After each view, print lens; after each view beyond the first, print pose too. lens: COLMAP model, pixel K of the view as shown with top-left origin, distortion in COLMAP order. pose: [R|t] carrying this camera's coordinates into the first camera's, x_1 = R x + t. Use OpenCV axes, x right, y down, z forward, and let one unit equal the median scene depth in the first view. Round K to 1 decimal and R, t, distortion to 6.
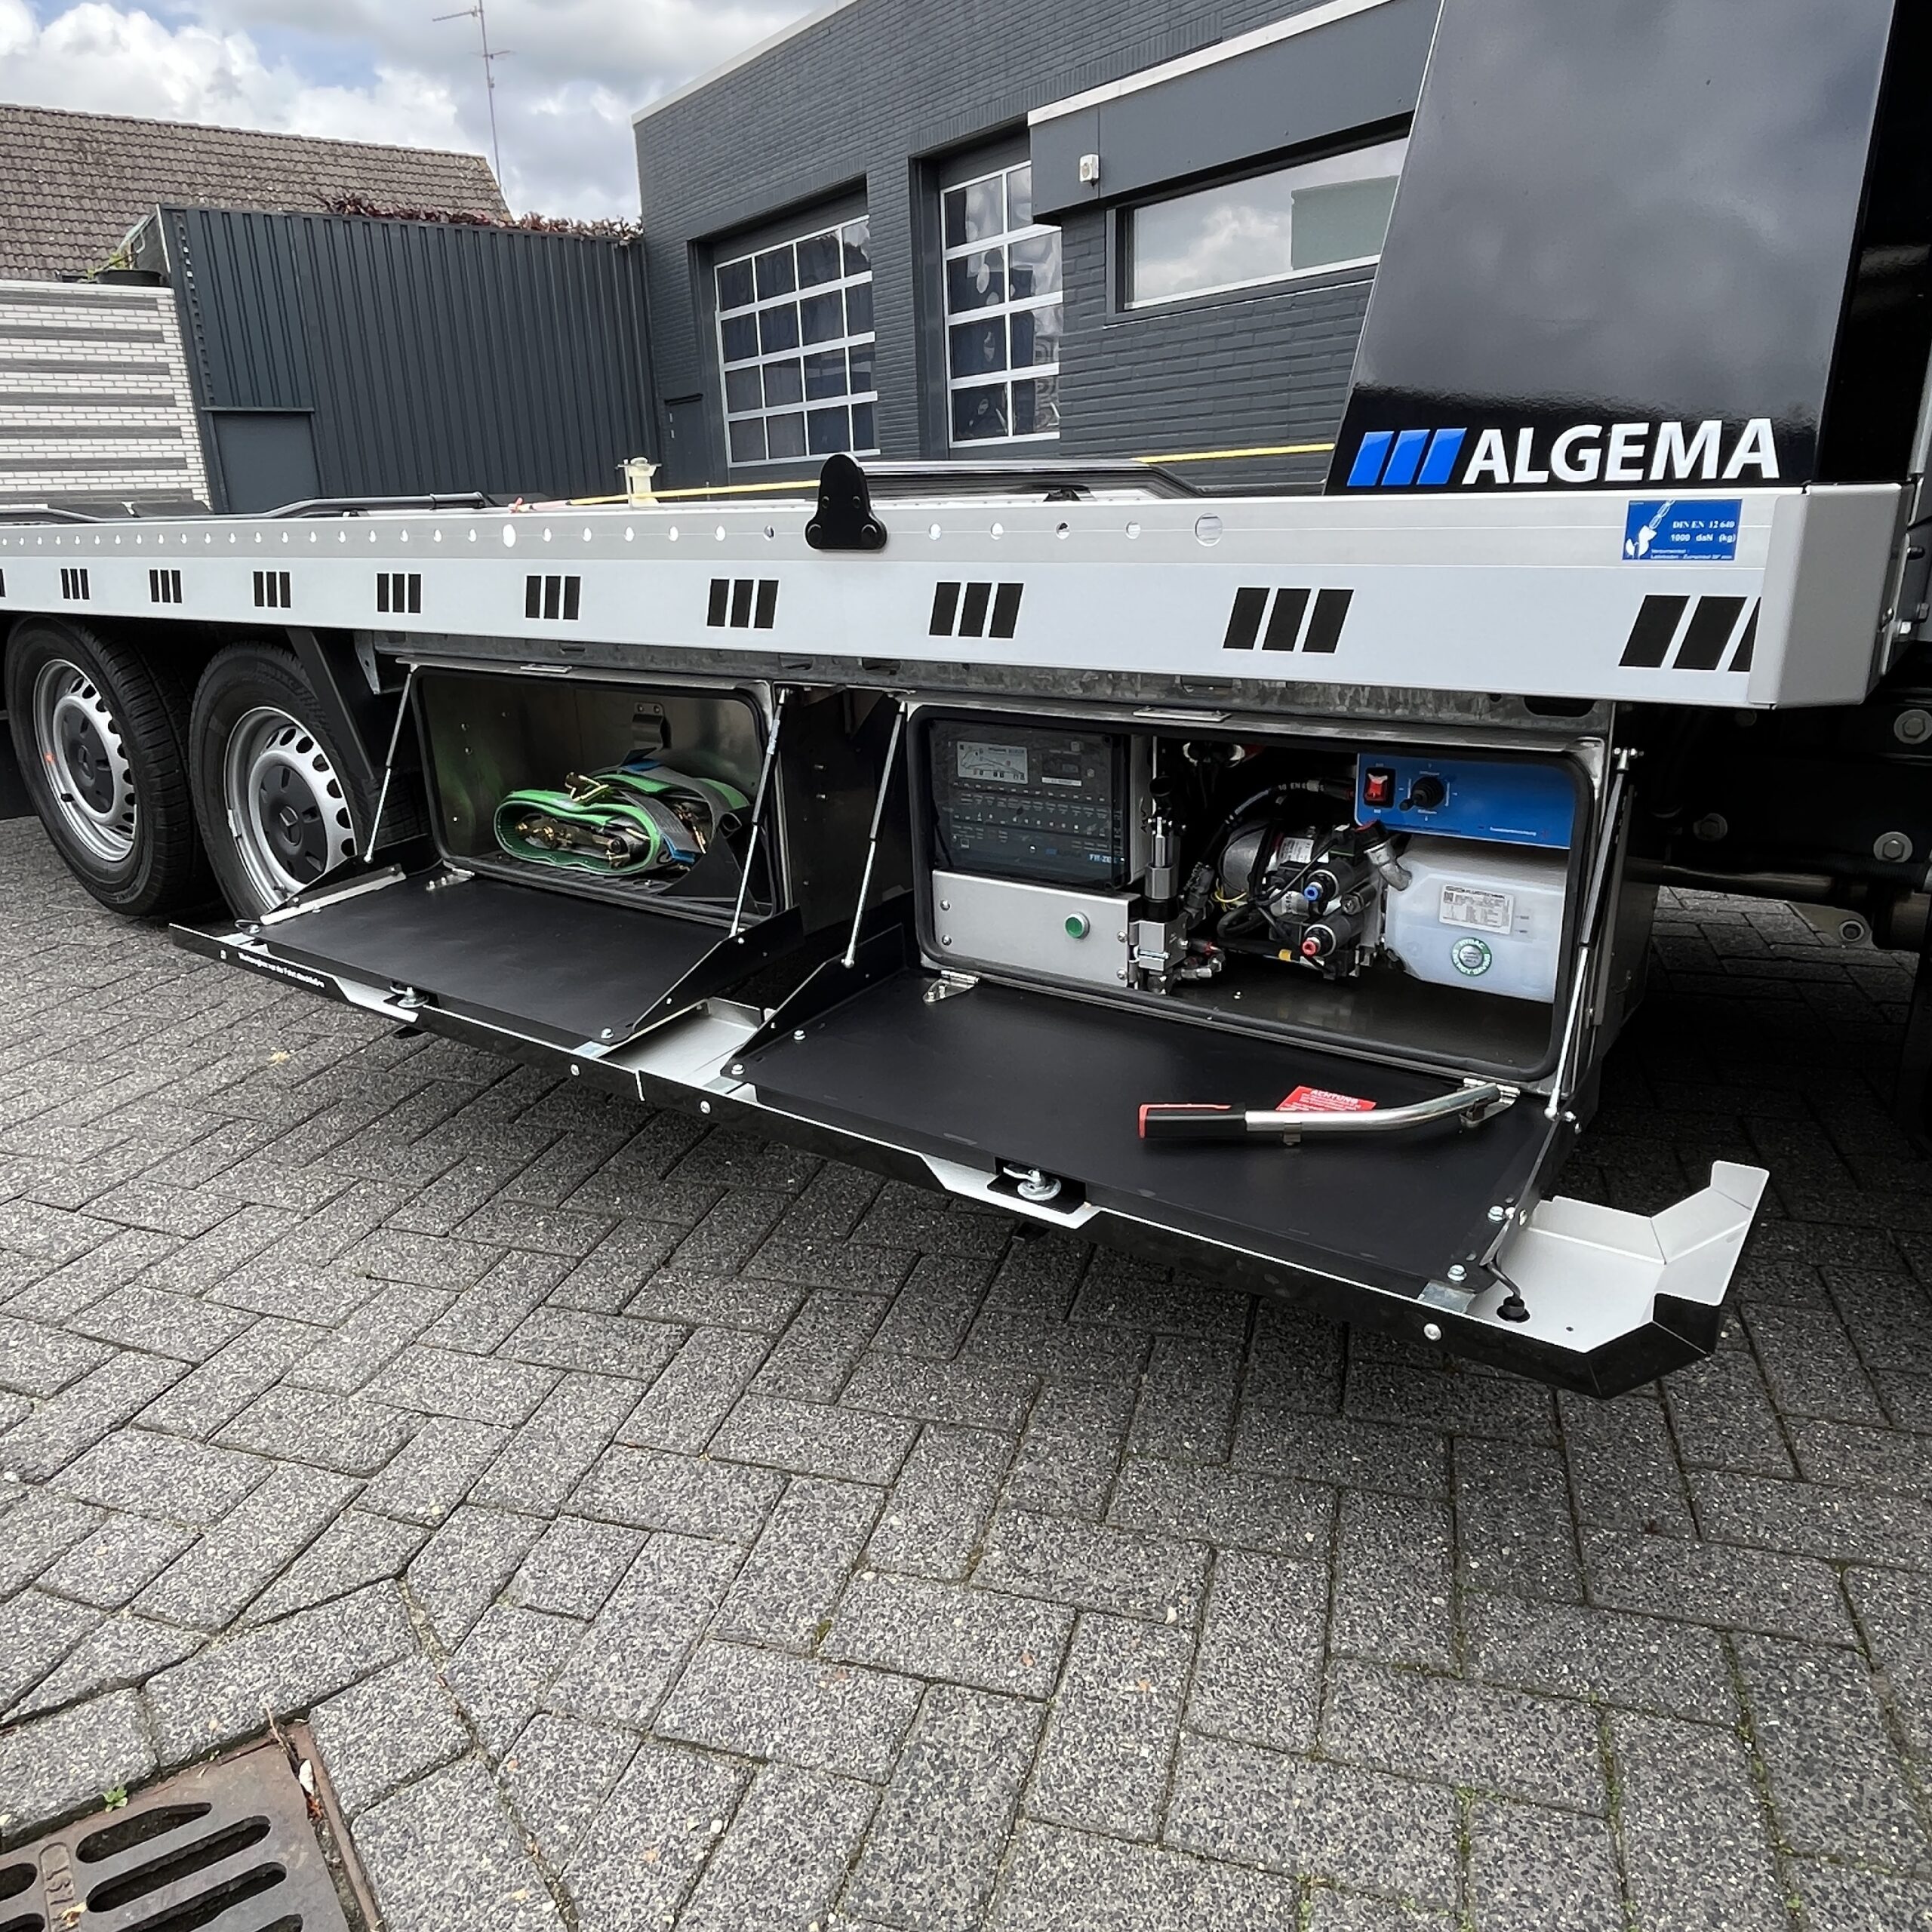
lens RADIAL K [[1440.6, 0, 966.0], [0, 1440.6, 966.0], [0, 0, 1]] dist [0.003984, -0.007923]
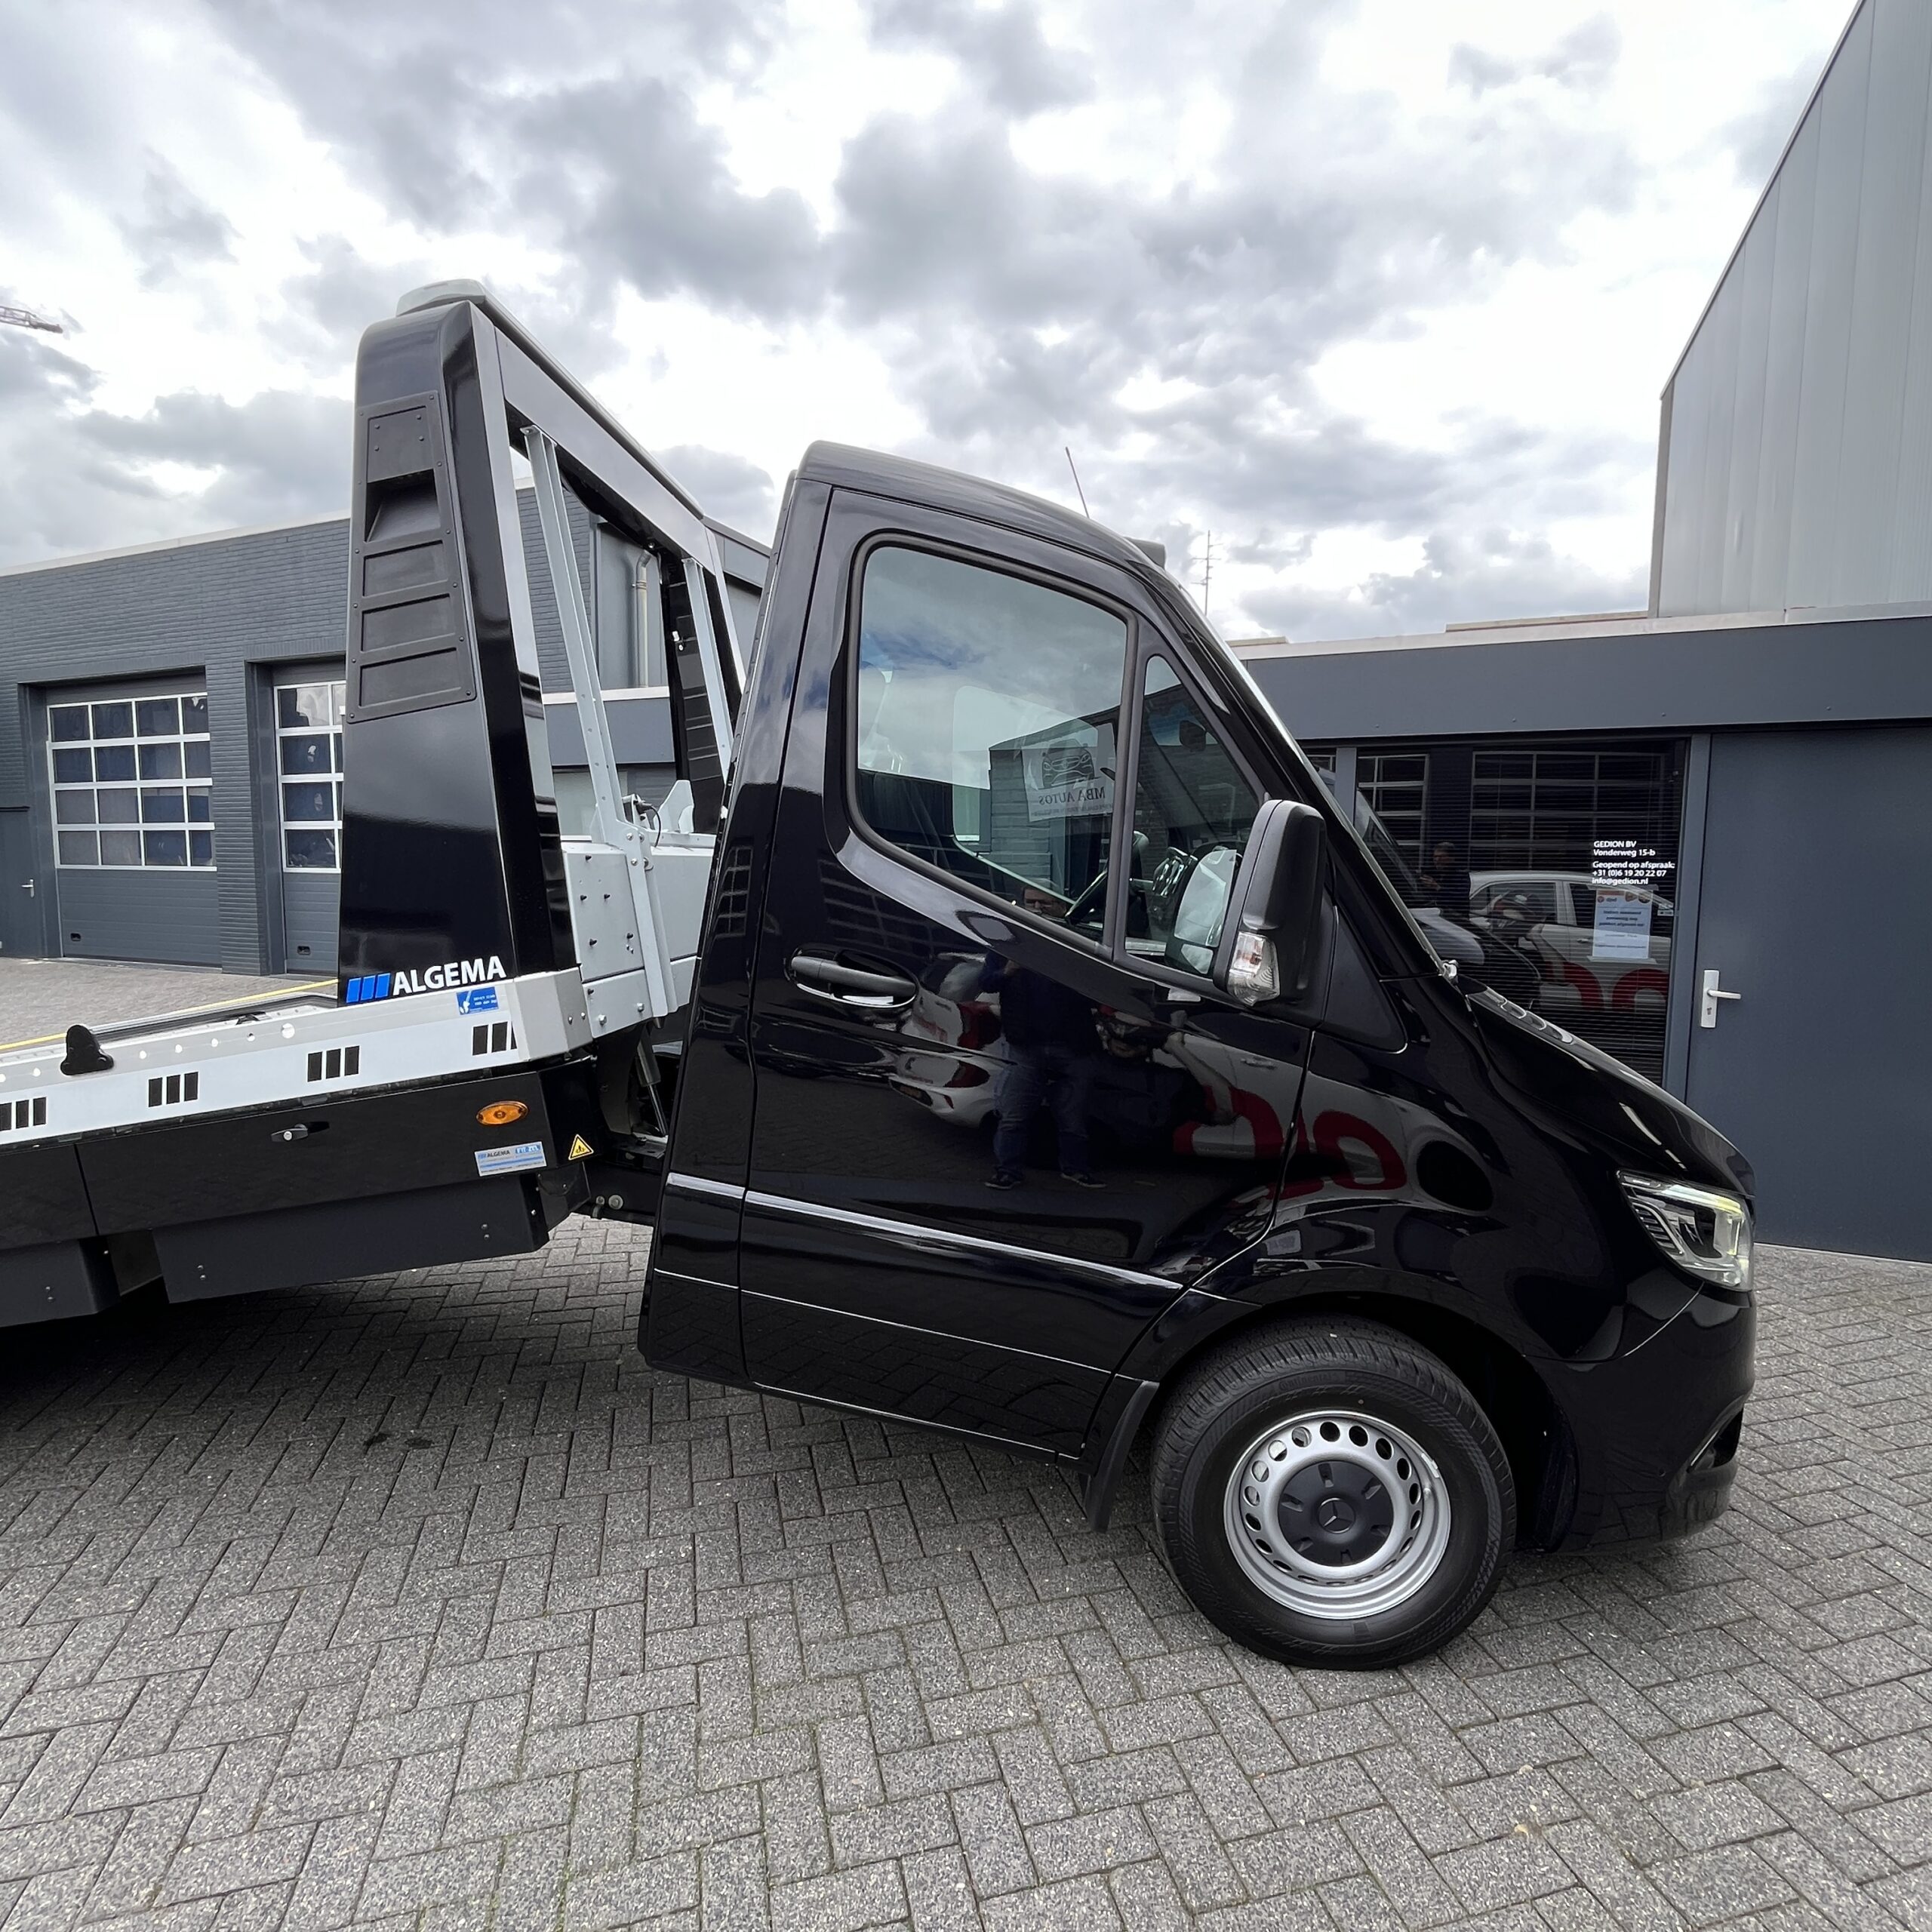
lens RADIAL K [[1081.6, 0, 966.0], [0, 1081.6, 966.0], [0, 0, 1]] dist [-0.000664, -0.000433]
pose [[0.853911, -0.006723, 0.520375, 0.061274], [0.123493, 0.973974, -0.190062, -0.249559], [-0.505554, 0.226559, 0.832518, -0.778408]]
